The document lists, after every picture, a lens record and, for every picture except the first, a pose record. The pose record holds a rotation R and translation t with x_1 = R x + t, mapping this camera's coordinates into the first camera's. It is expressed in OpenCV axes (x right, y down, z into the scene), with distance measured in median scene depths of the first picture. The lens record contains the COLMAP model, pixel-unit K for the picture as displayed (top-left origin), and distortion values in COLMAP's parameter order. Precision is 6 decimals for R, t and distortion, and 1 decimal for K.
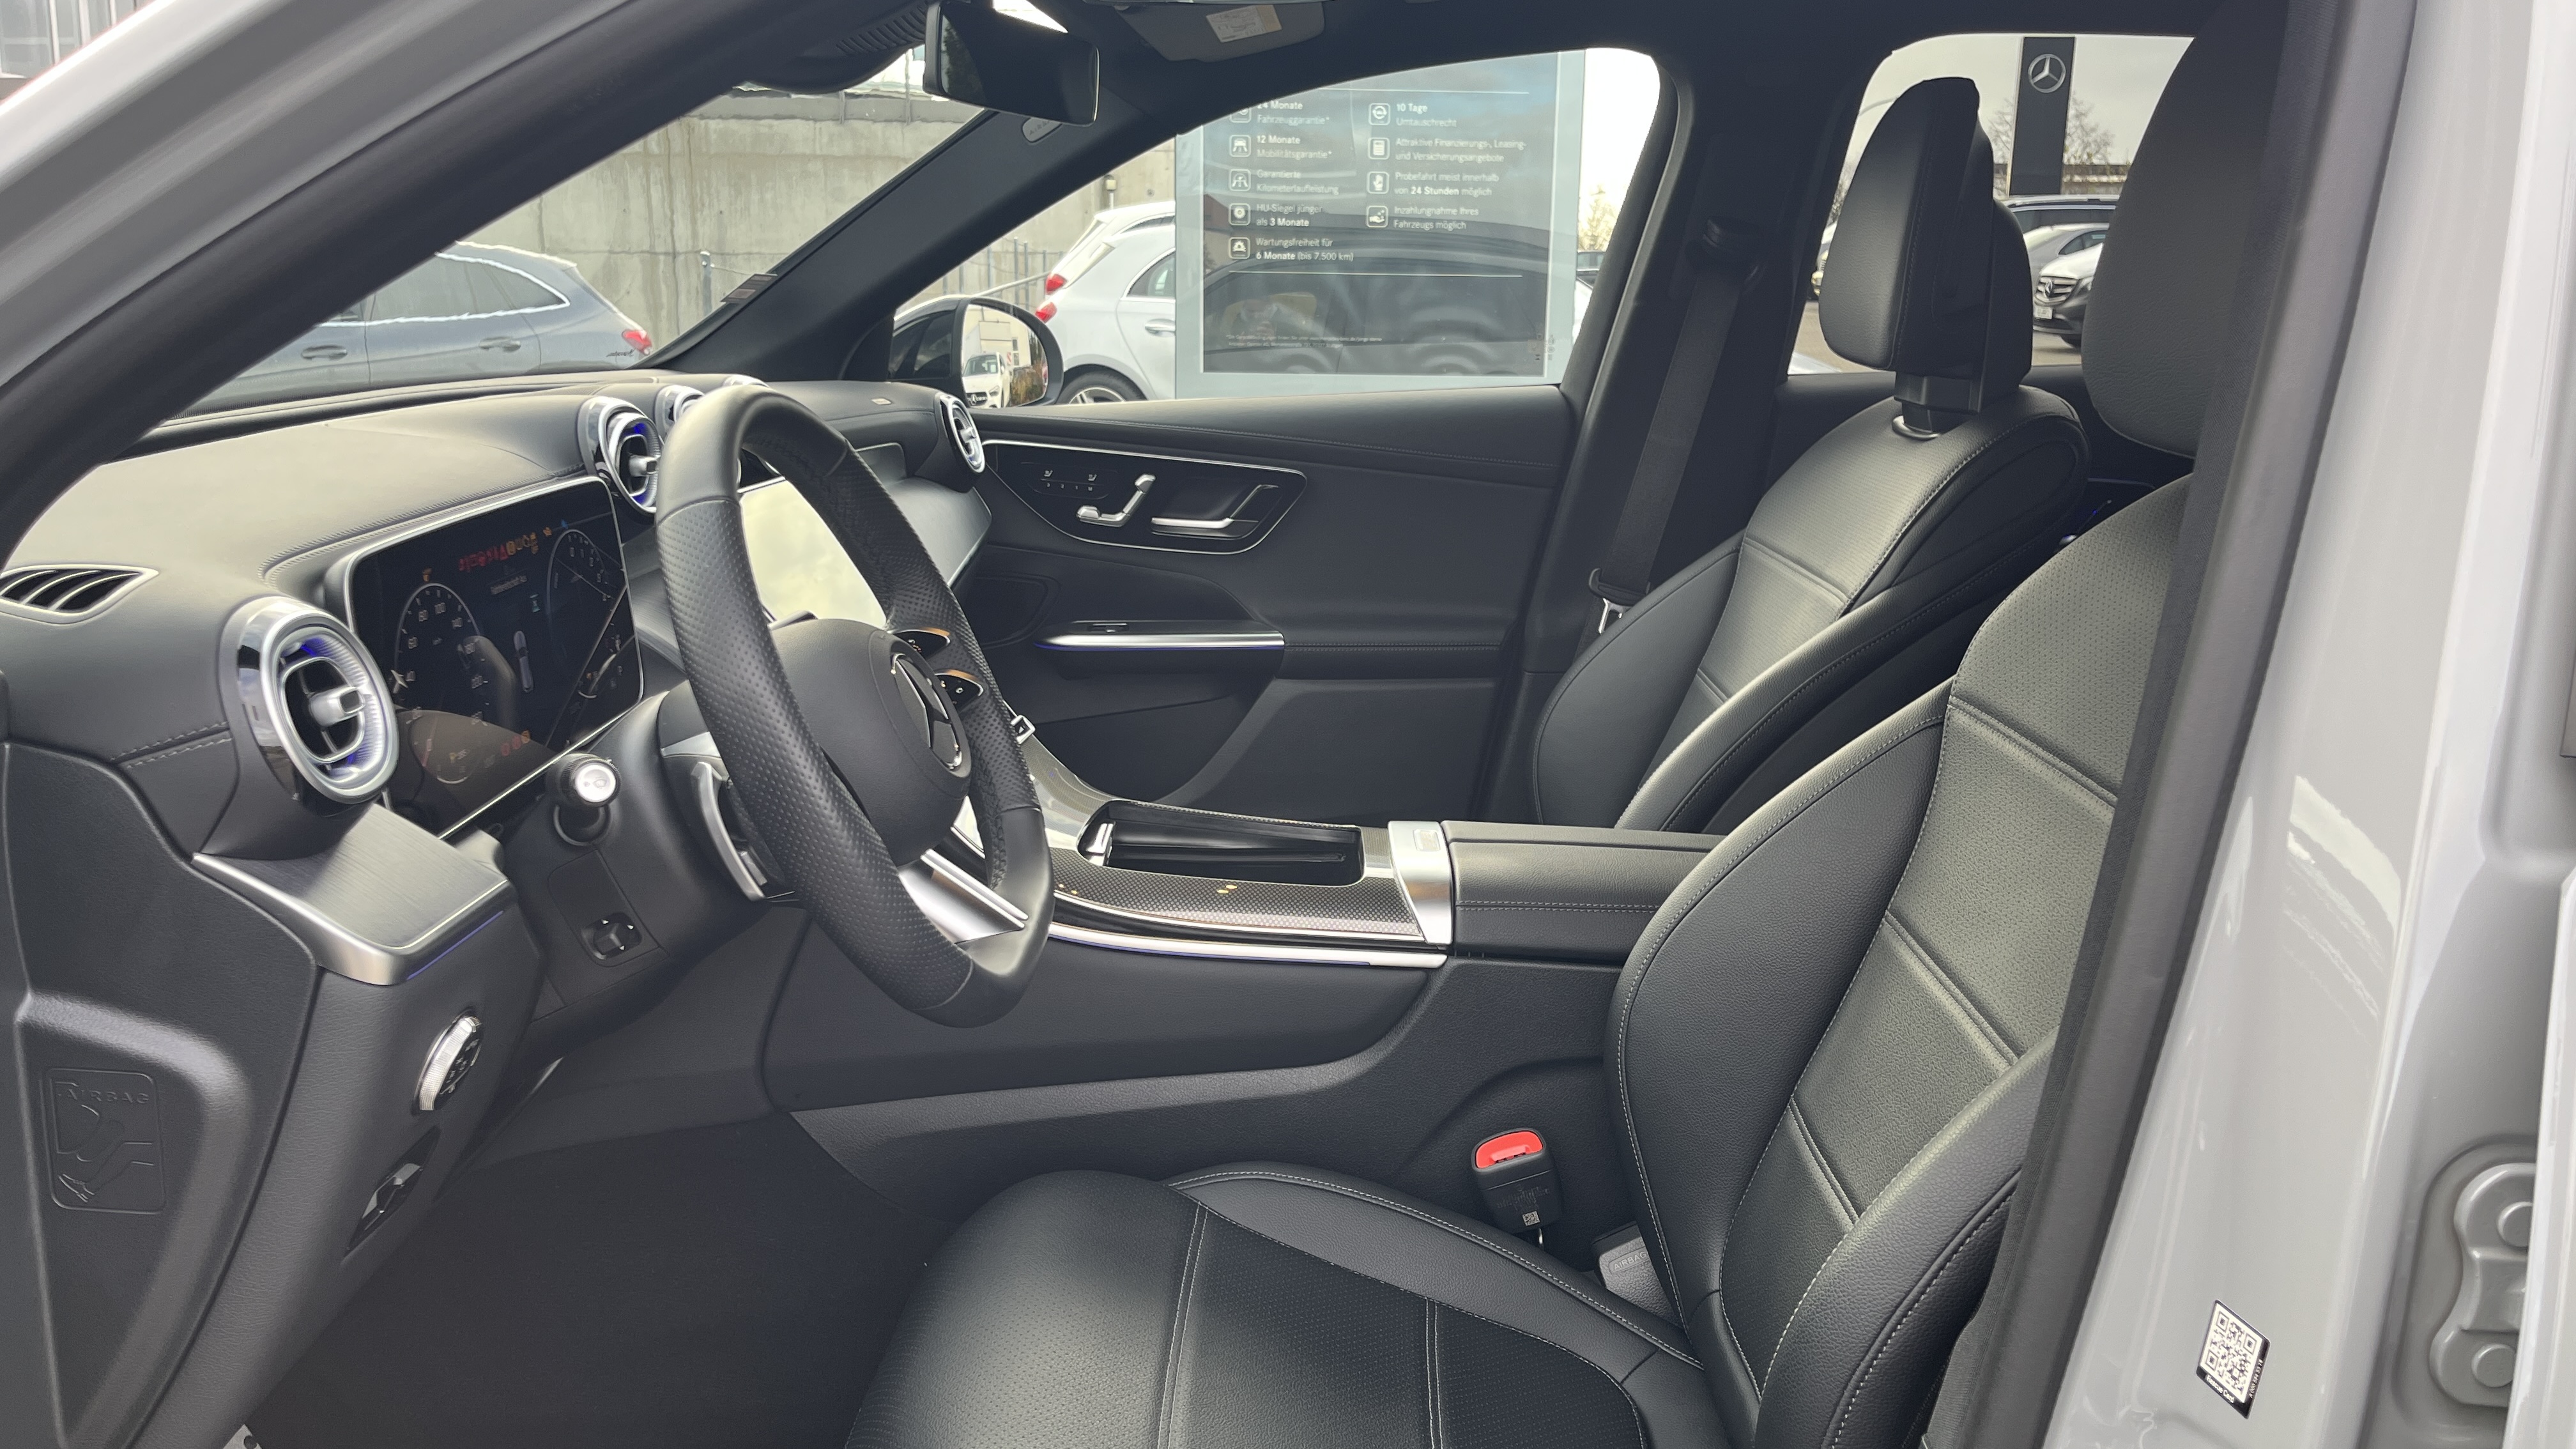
lens RADIAL K [[1964.6, 0, 1288.0], [0, 1964.6, 724.5], [0, 0, 1]] dist [0.080534, -0.112047]
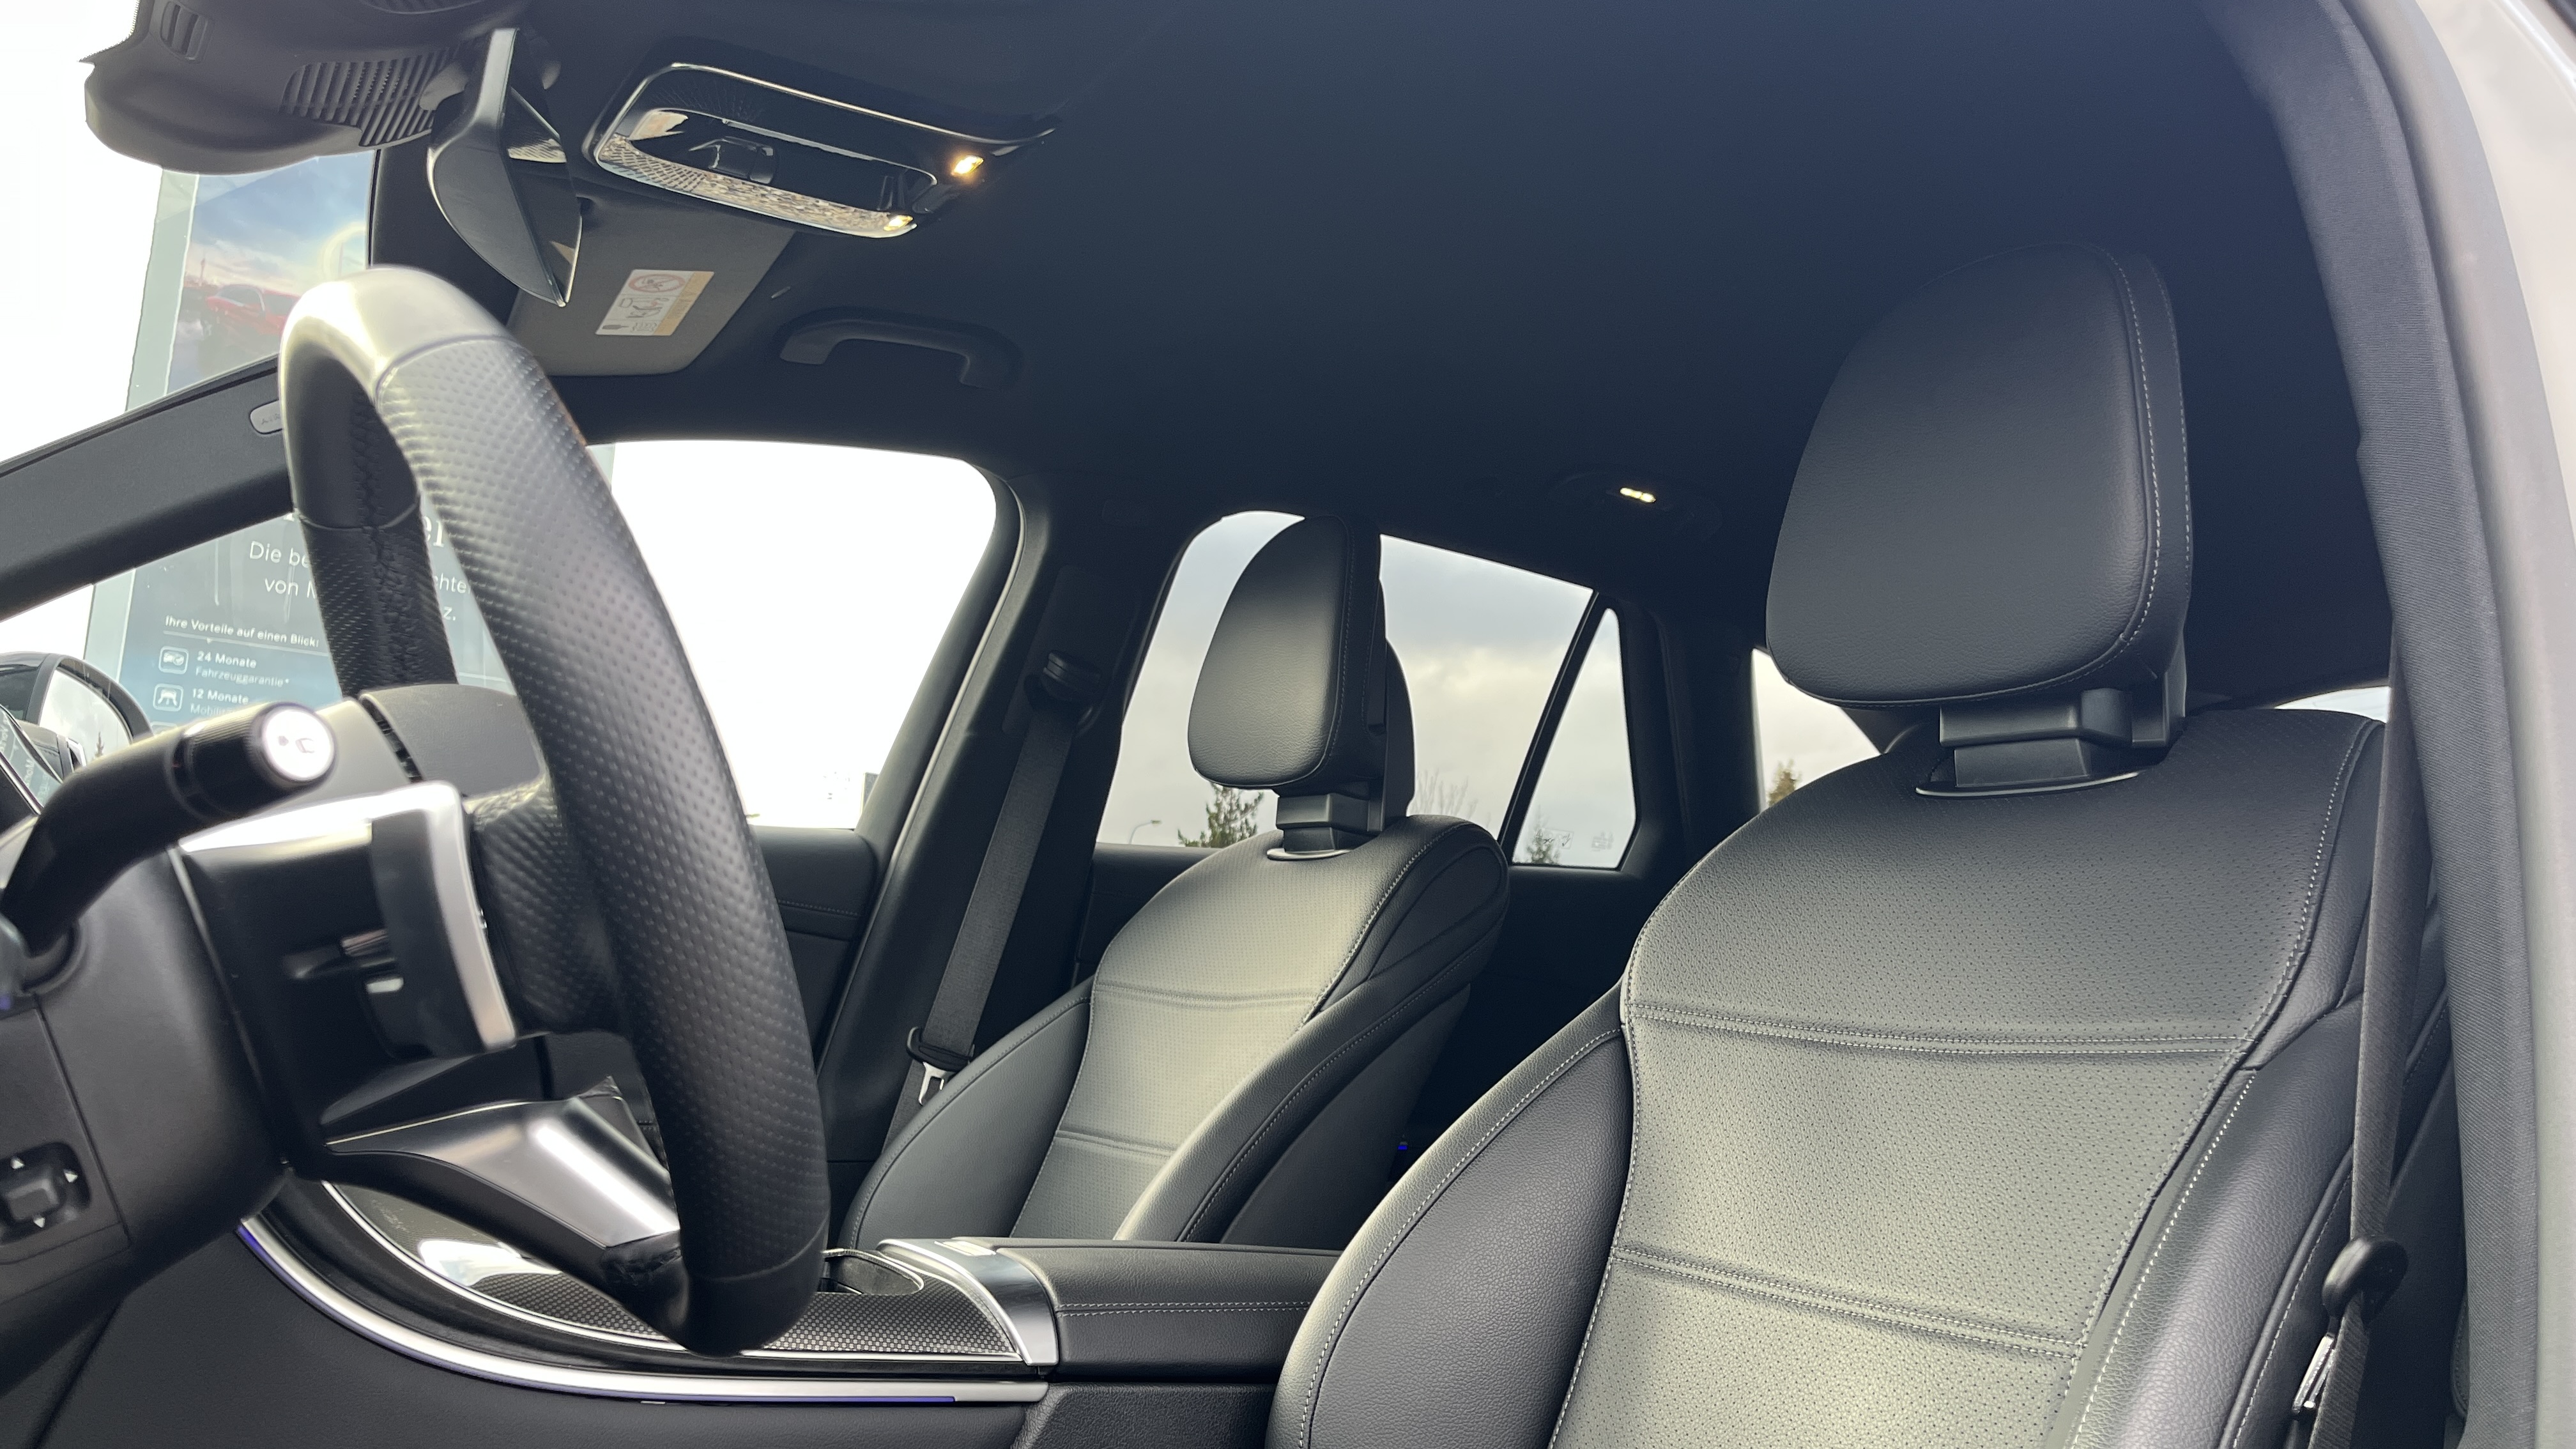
lens RADIAL K [[1964.6, 0, 1288.0], [0, 1964.6, 724.5], [0, 0, 1]] dist [0.080534, -0.112047]
pose [[0.842718, 0.117216, 0.525440, -0.267765], [0.074979, 0.940942, -0.330160, 0.142162], [-0.533108, 0.317629, 0.784160, 0.313190]]
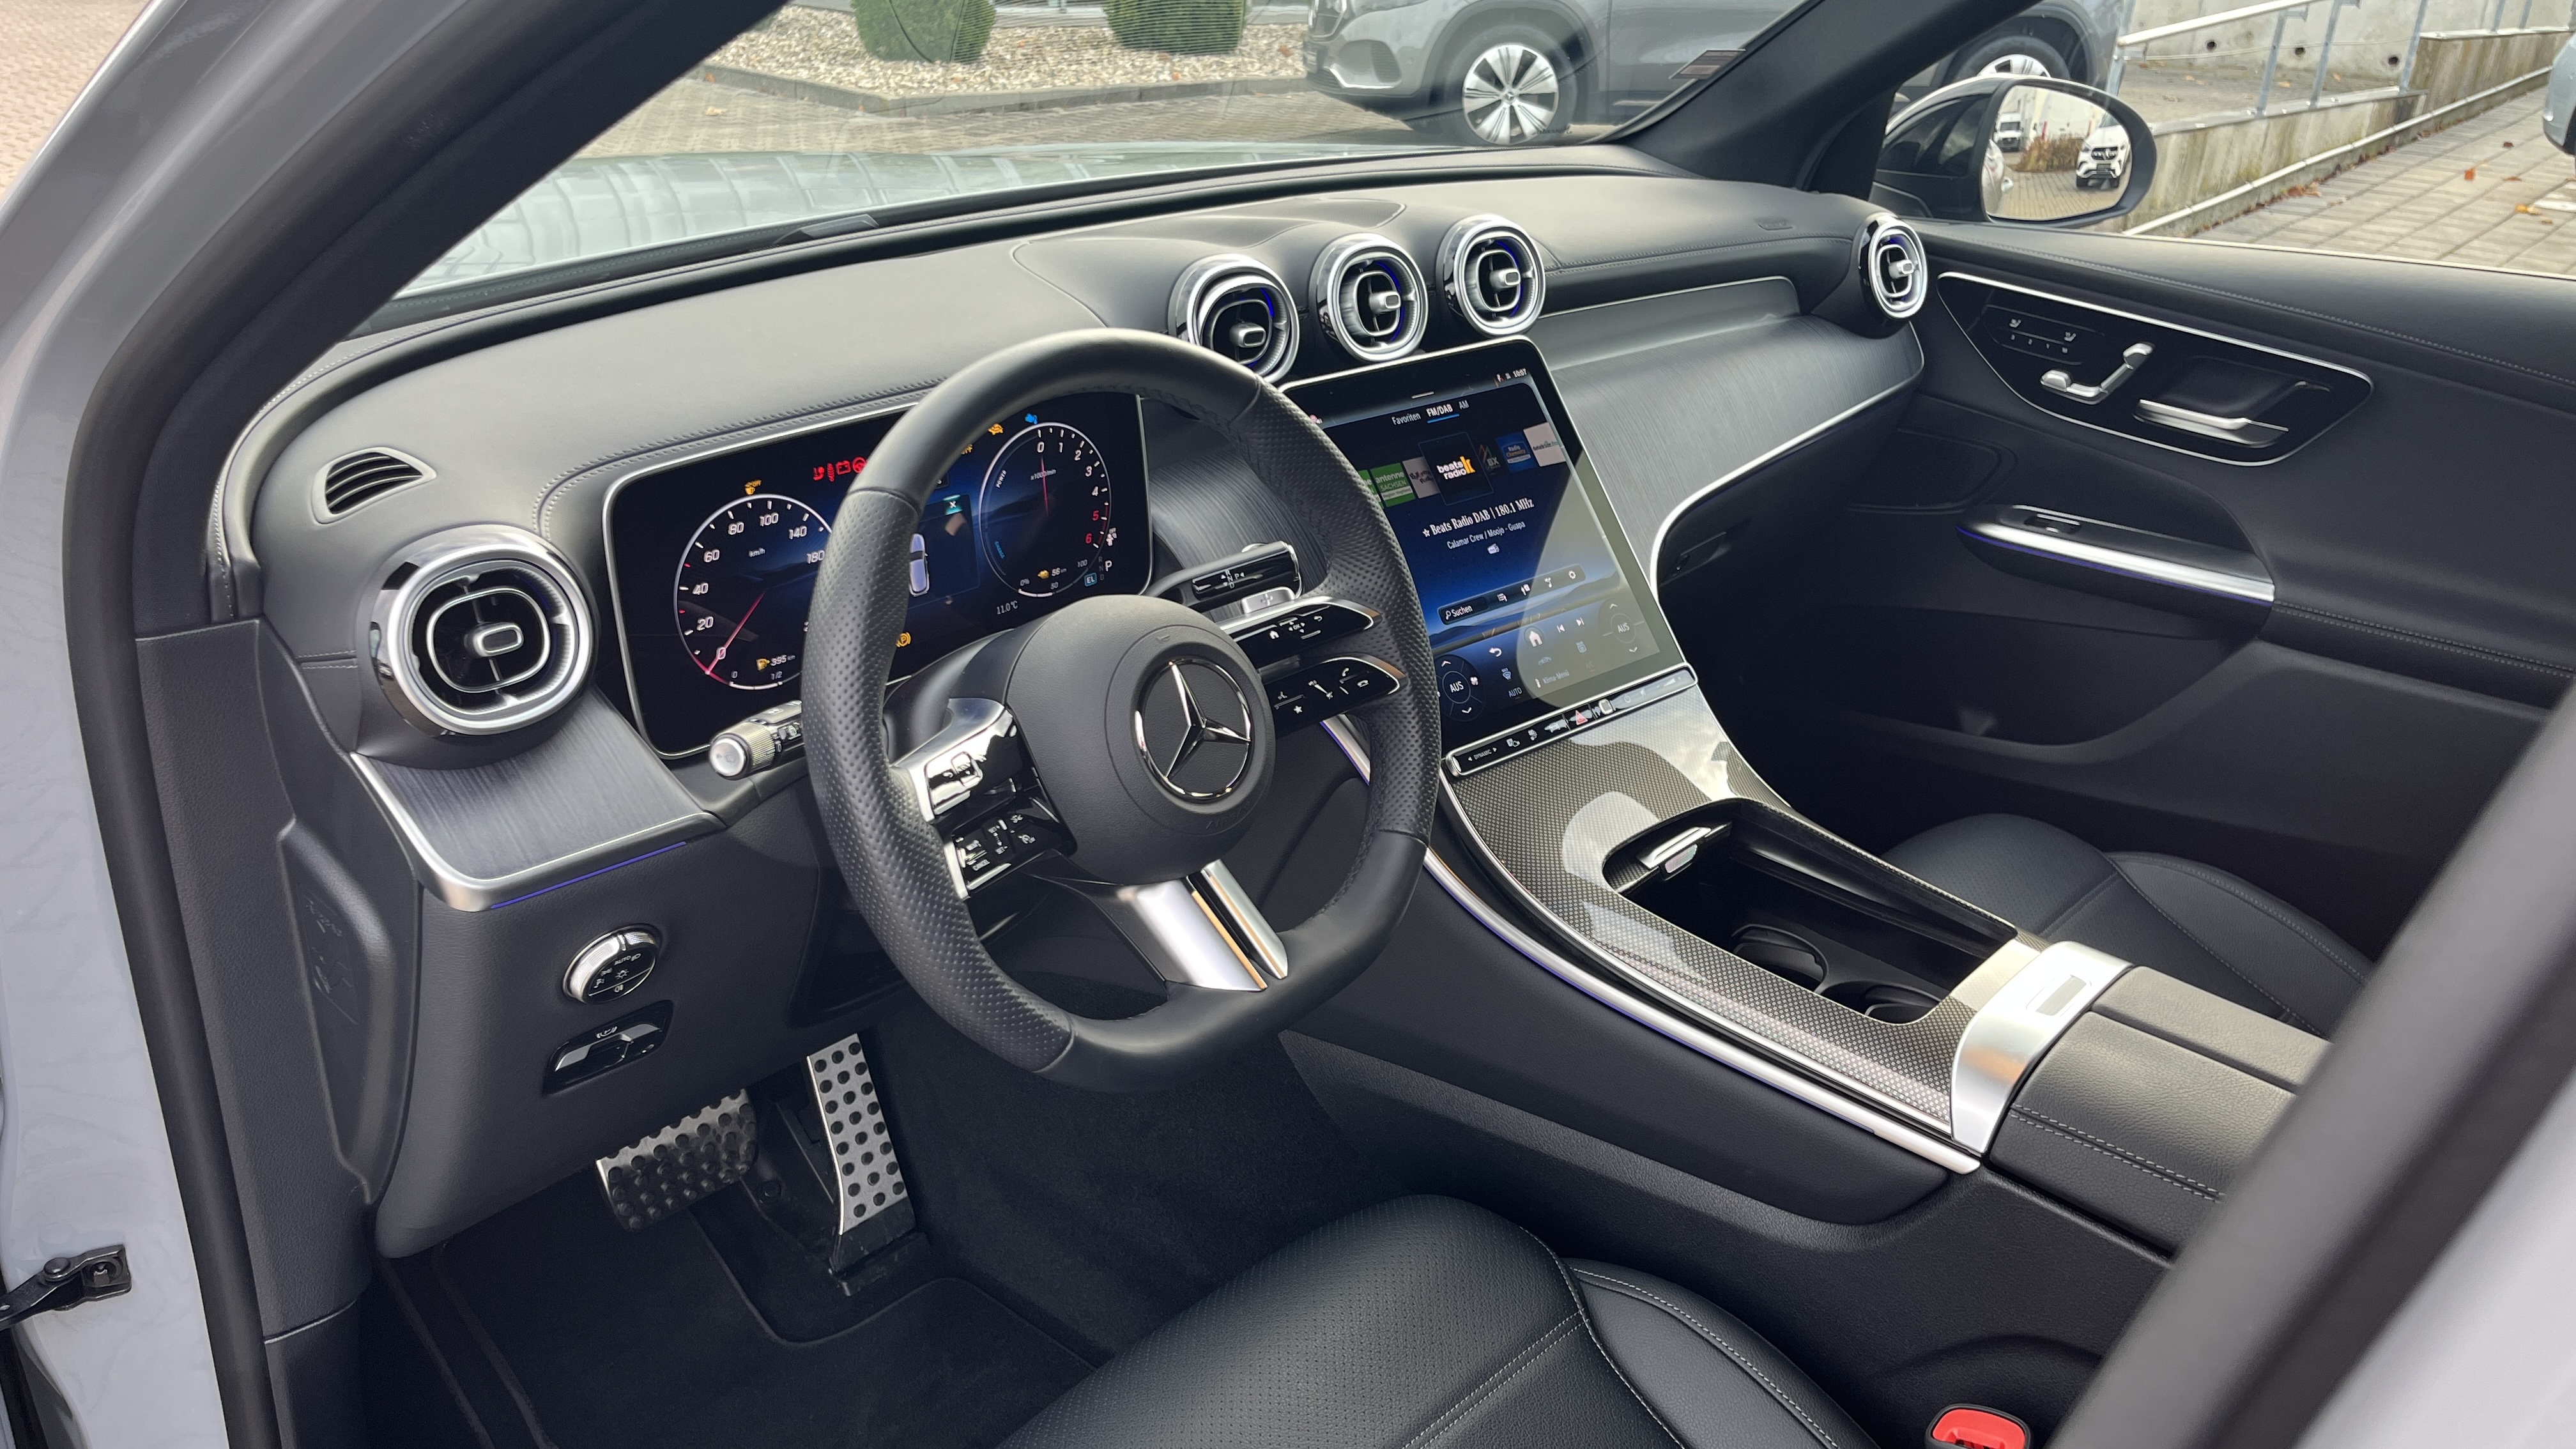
lens RADIAL K [[1933.2, 0, 1288.0], [0, 1933.2, 724.5], [0, 0, 1]] dist [0.084239, -0.110558]
pose [[0.746222, 0.289594, -0.599407, 0.288382], [-0.174267, 0.953999, 0.243959, -0.179828], [0.642483, -0.077591, 0.762362, 0.294739]]
